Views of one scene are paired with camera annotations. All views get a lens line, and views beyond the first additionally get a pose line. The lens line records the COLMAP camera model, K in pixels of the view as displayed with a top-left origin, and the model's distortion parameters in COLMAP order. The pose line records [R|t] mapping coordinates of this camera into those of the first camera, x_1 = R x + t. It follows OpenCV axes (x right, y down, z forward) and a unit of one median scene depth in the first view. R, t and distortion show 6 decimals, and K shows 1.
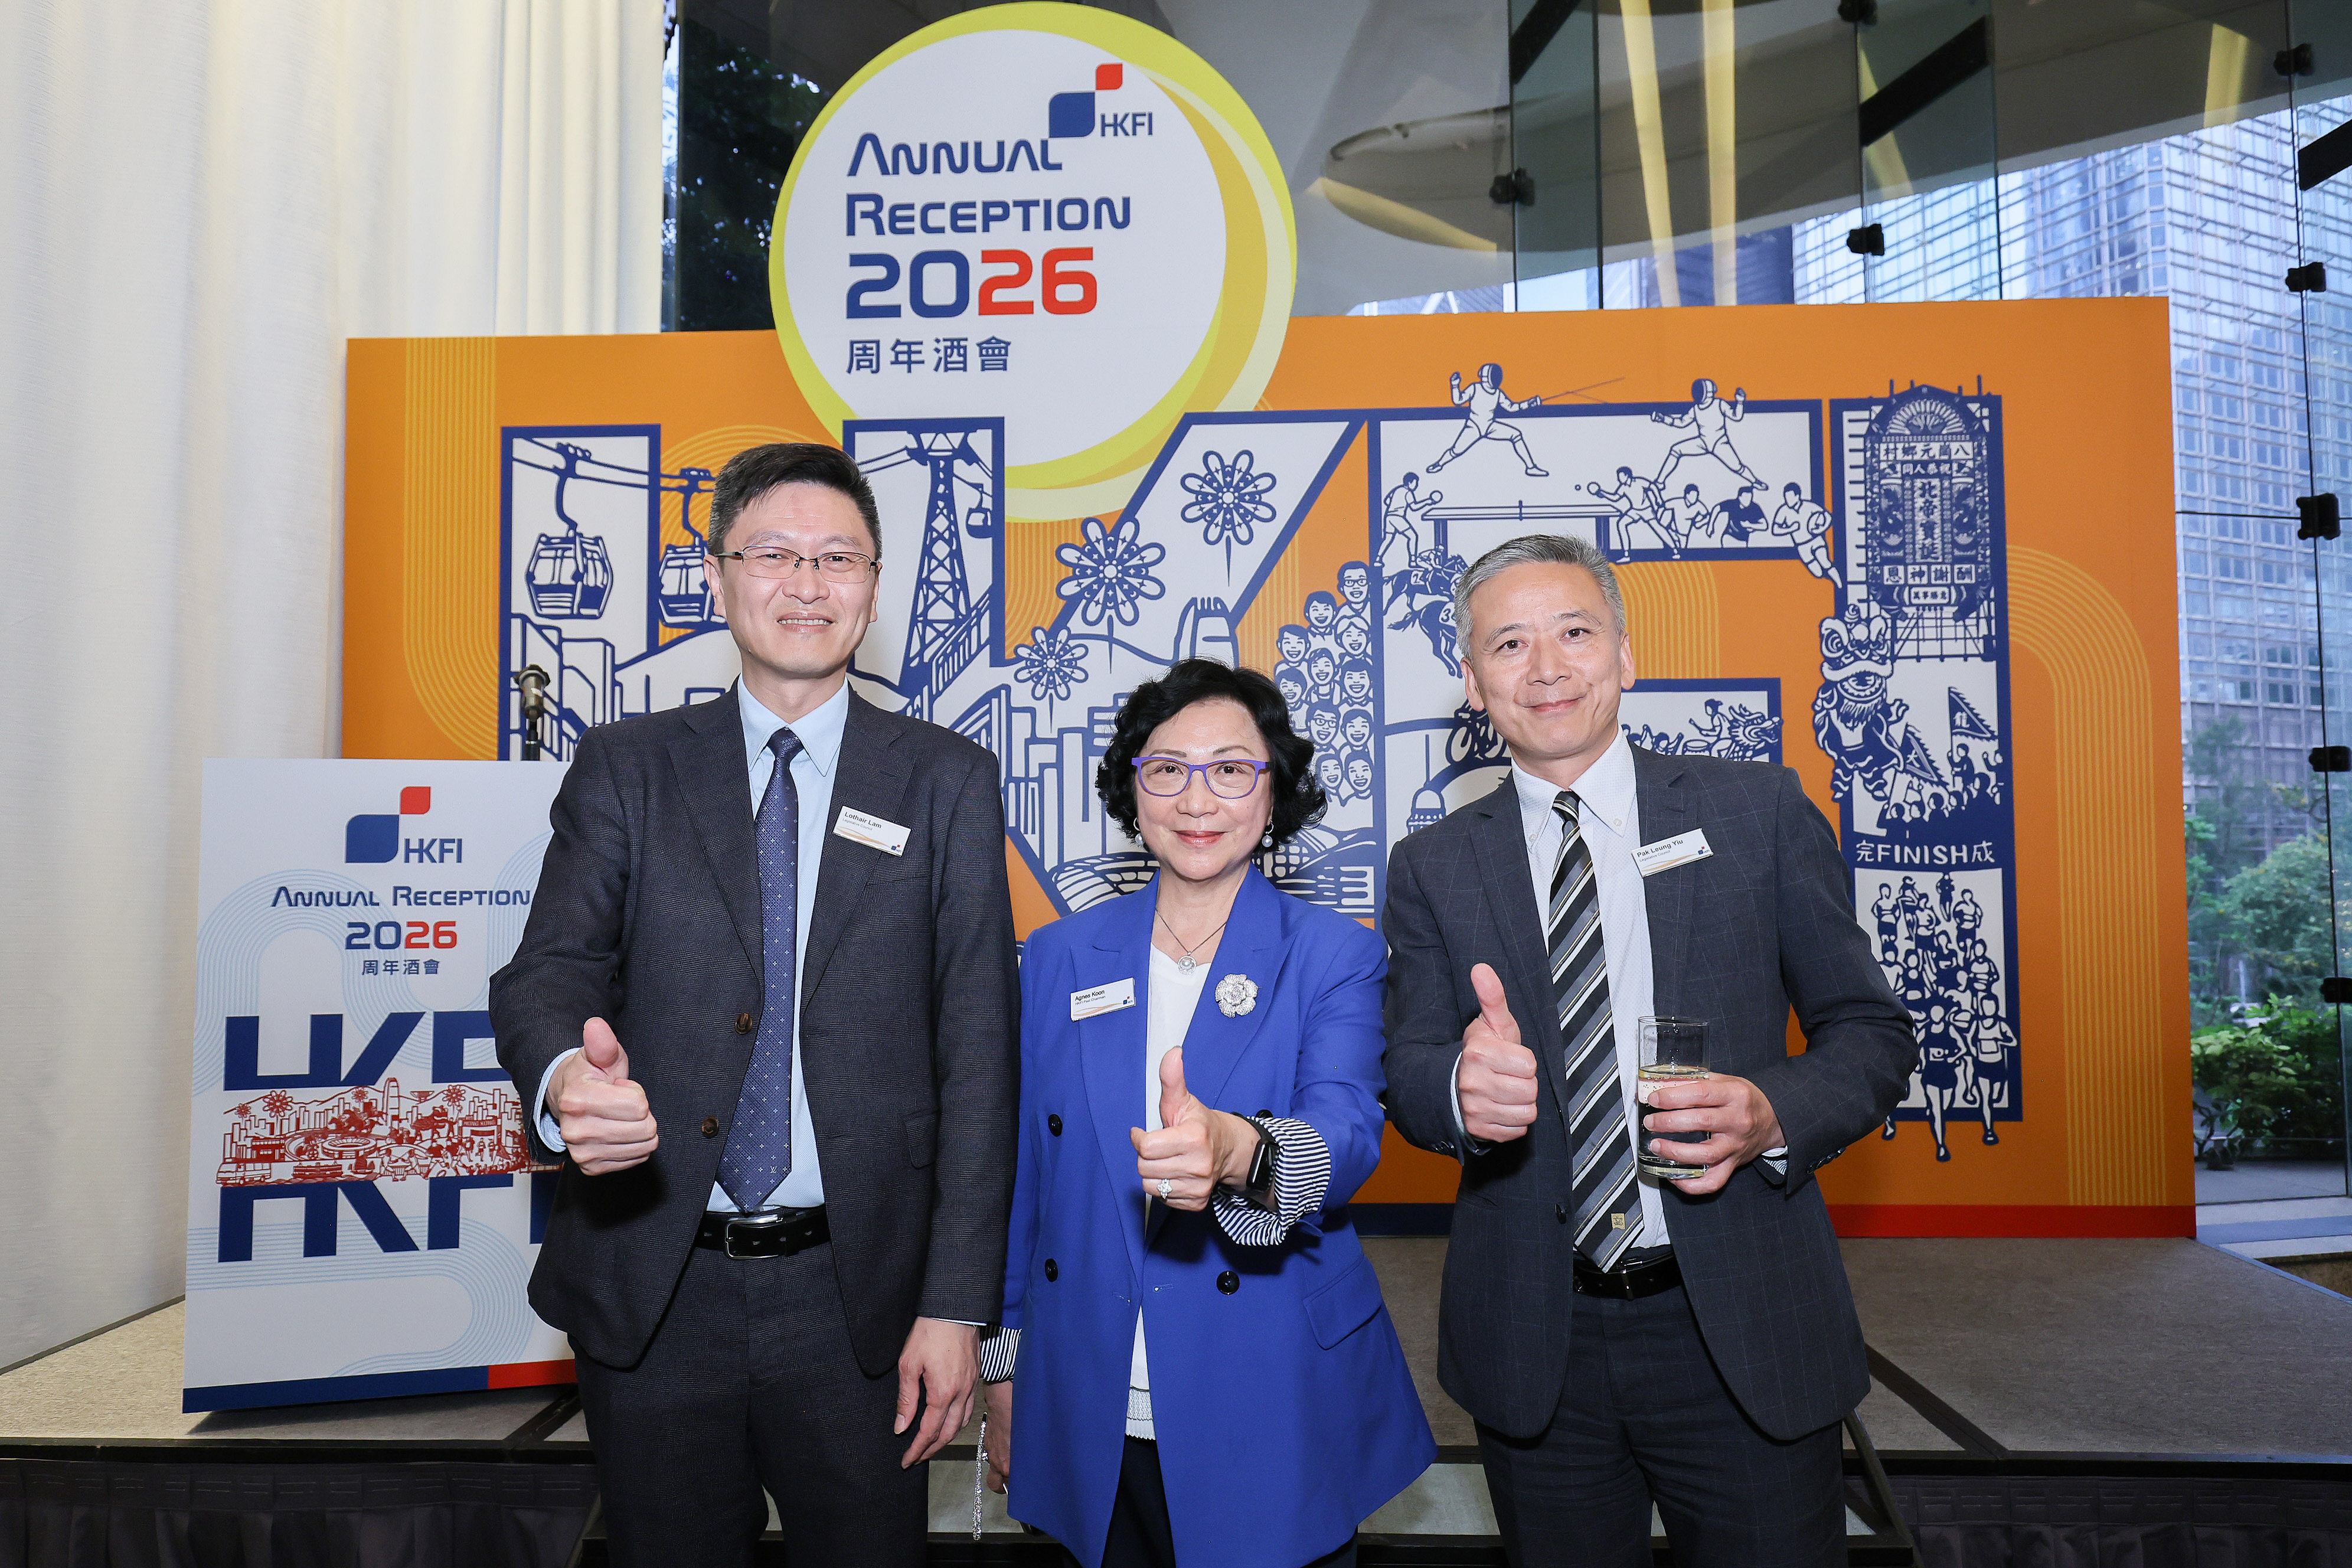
lens RADIAL K [[1511.9, 0, 1170.1], [0, 1511.9, 788.6], [0, 0, 1]] dist [0.001740, 0.000010]
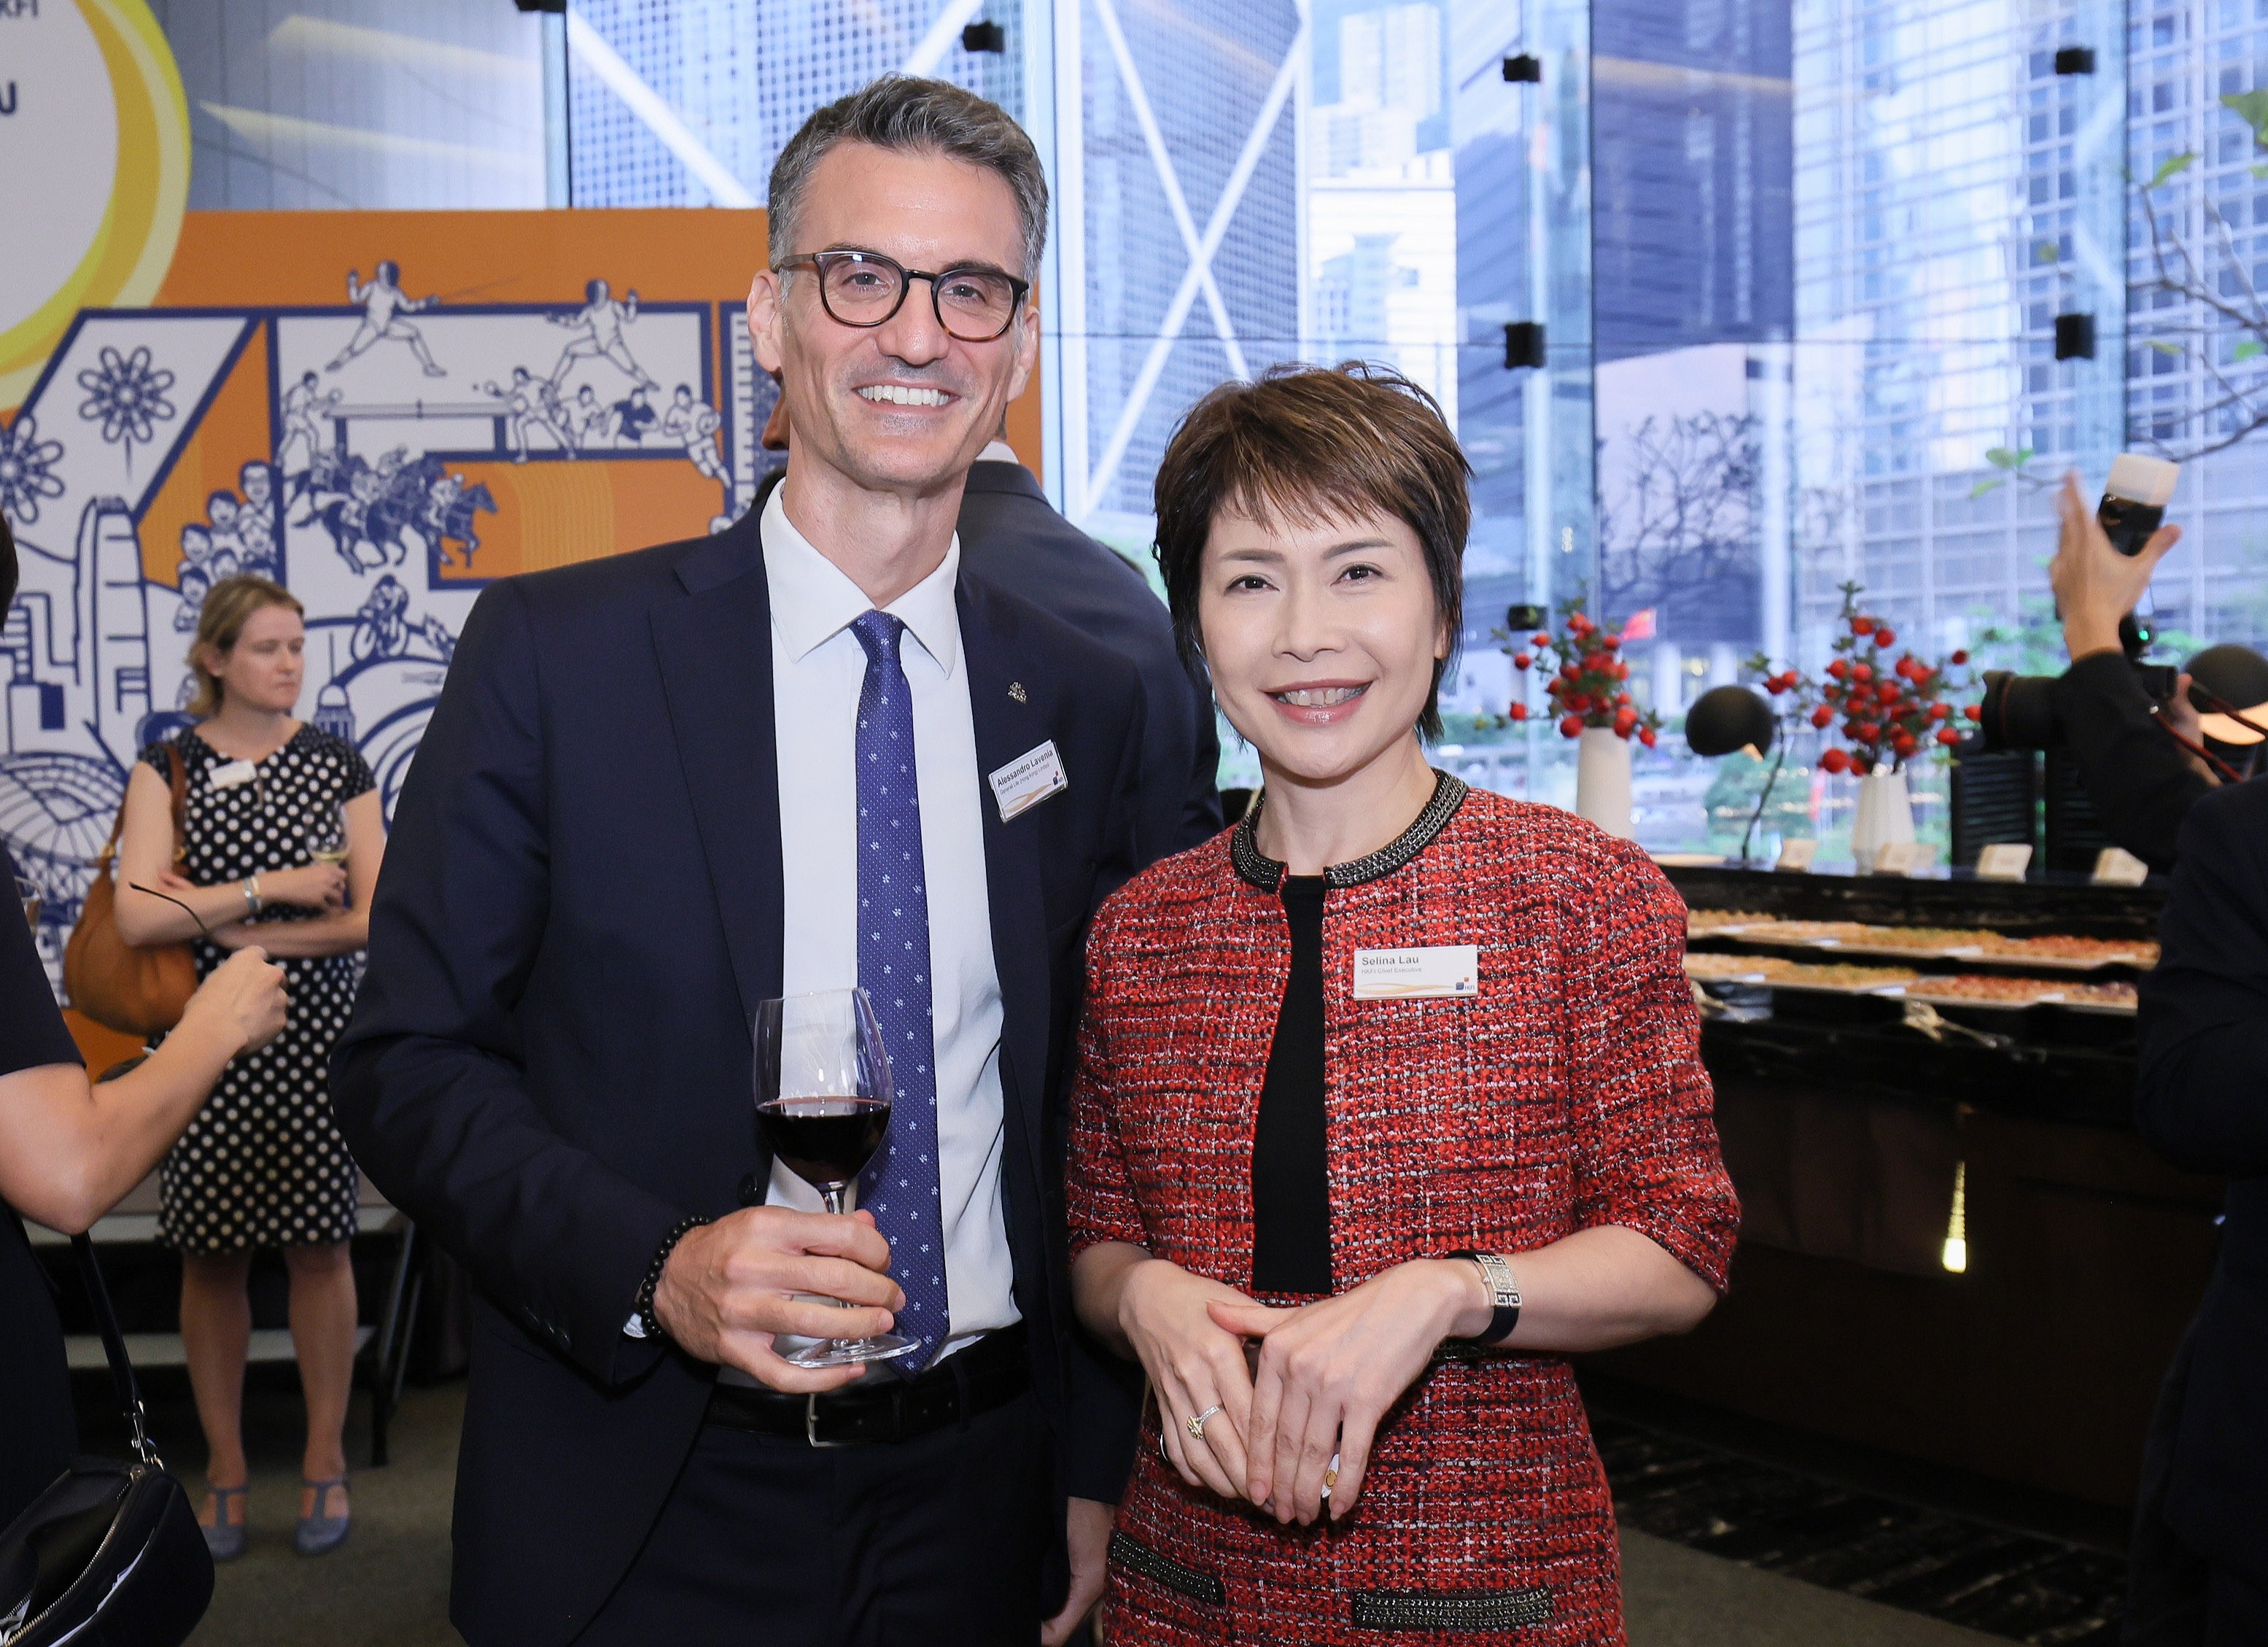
lens RADIAL K [[2747.9, 0, 1017.6], [0, 2747.9, 841.5], [0, 0, 1]] dist [0.020404, -0.010090]
pose [[0.995482, -0.015975, 0.093594, 0.449907], [0.006845, 0.995254, 0.097071, -0.071300], [-0.094701, -0.095992, 0.990867, -0.889884]]
